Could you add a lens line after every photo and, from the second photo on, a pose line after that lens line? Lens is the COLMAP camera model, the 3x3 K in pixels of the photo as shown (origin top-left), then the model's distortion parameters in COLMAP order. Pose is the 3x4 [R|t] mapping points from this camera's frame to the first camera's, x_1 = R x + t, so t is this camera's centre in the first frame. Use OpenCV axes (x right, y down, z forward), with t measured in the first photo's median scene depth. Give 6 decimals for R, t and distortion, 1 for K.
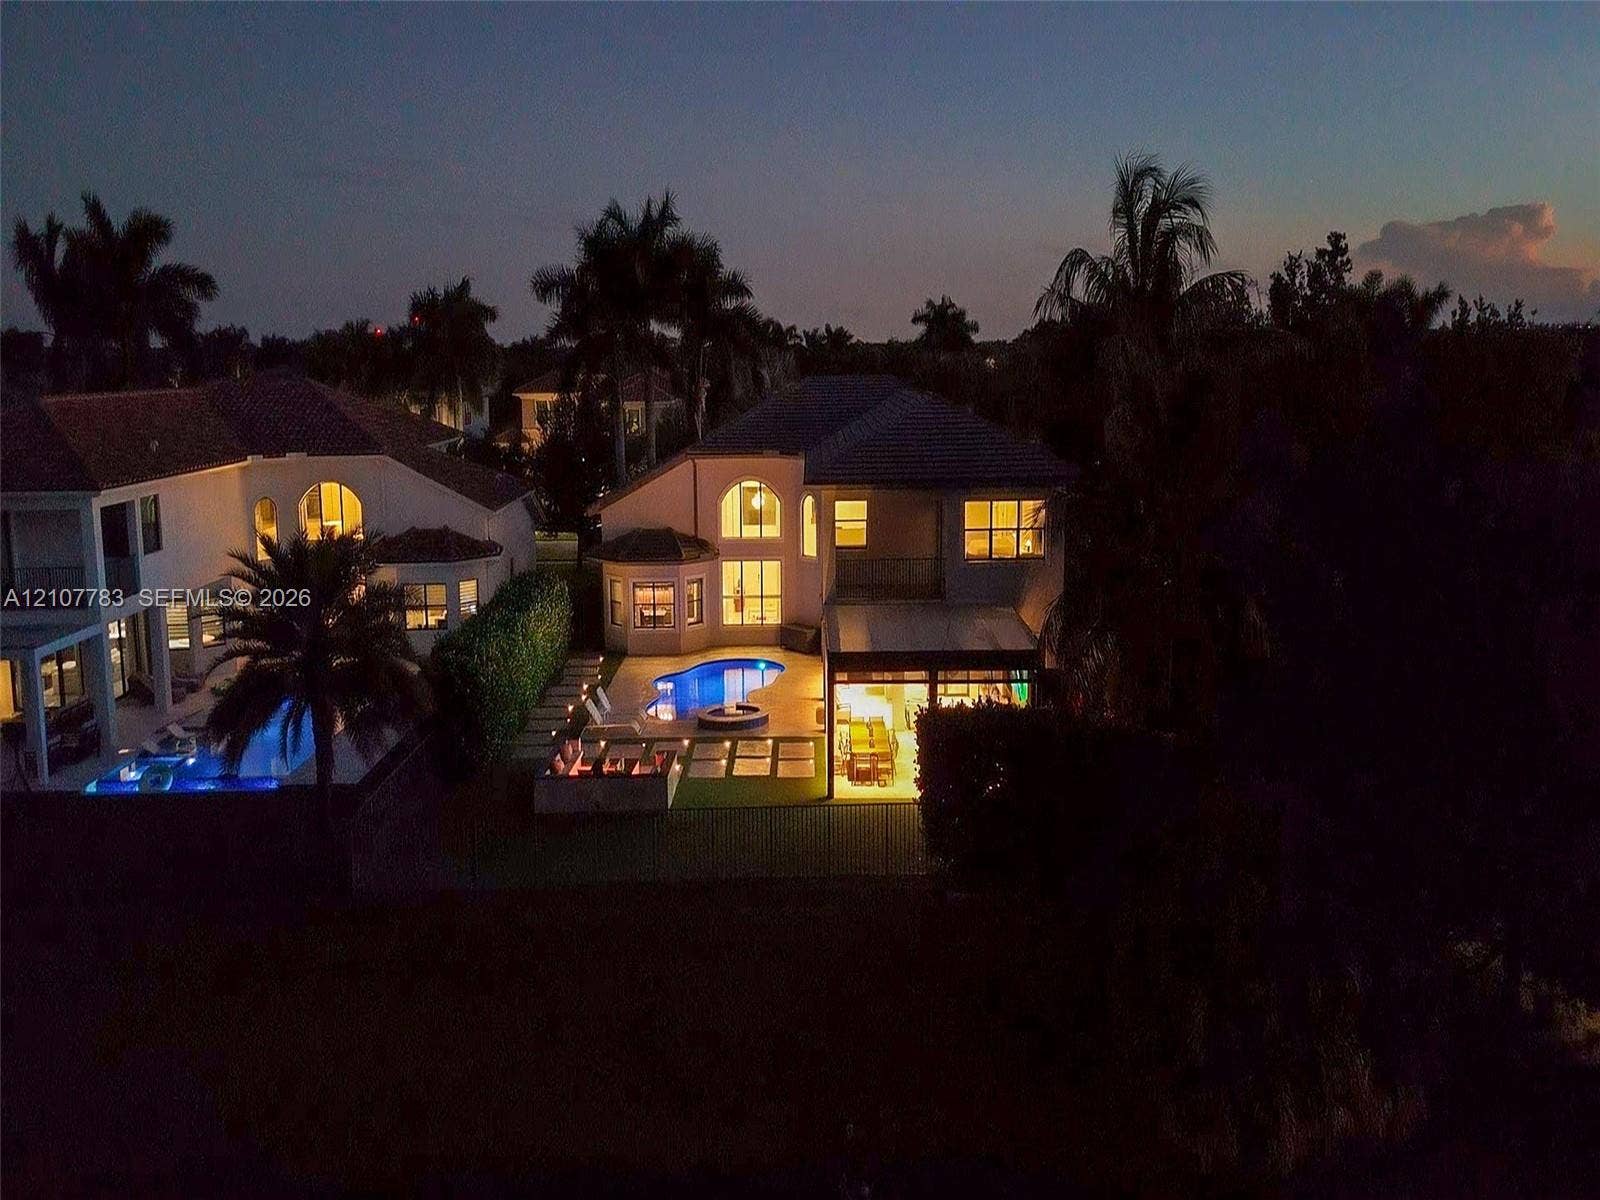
lens RADIAL K [[1552.6, 0, 802.4], [0, 1552.6, 598.5], [0, 0, 1]] dist [0.075627, 0.010286]
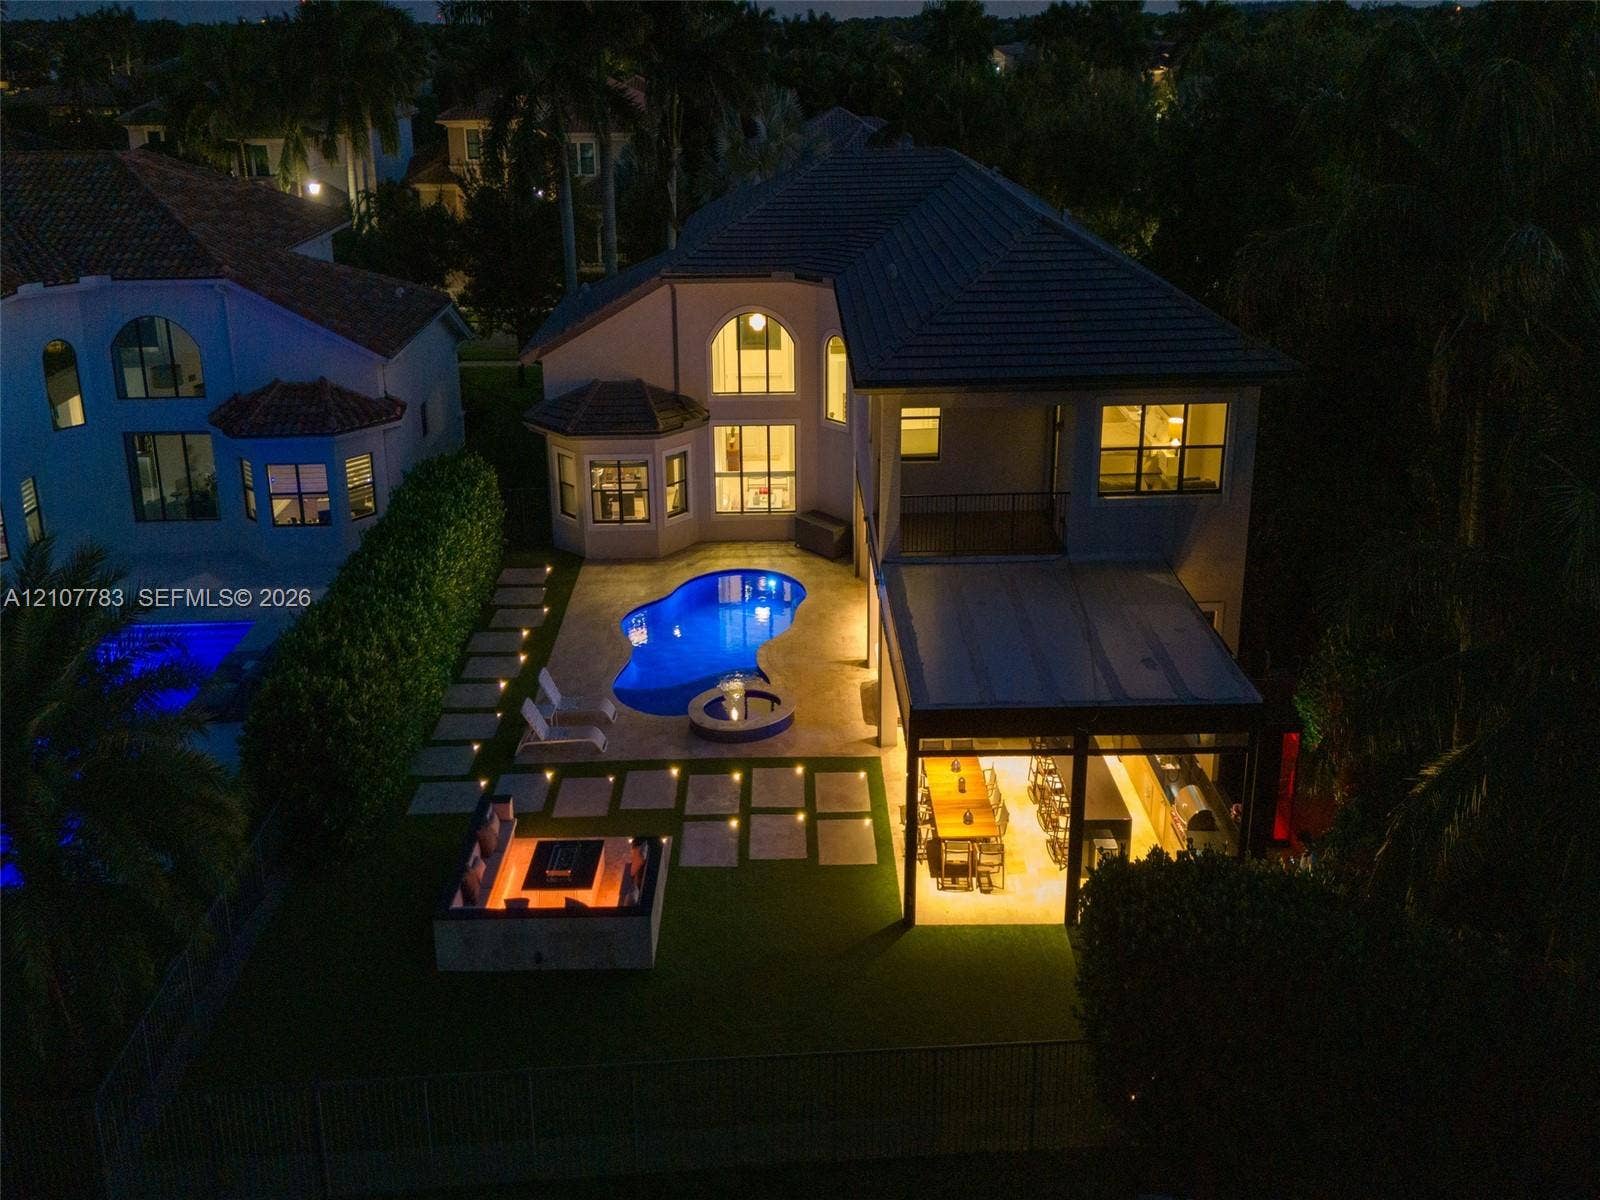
lens RADIAL K [[1623.6, 0, 796.8], [0, 1623.6, 601.6], [0, 0, 1]] dist [0.076661, -0.012162]
pose [[0.999905, -0.004395, 0.013041, -0.023974], [0.001993, 0.983890, 0.178764, -0.080054], [-0.013616, -0.178721, 0.983806, 0.252091]]
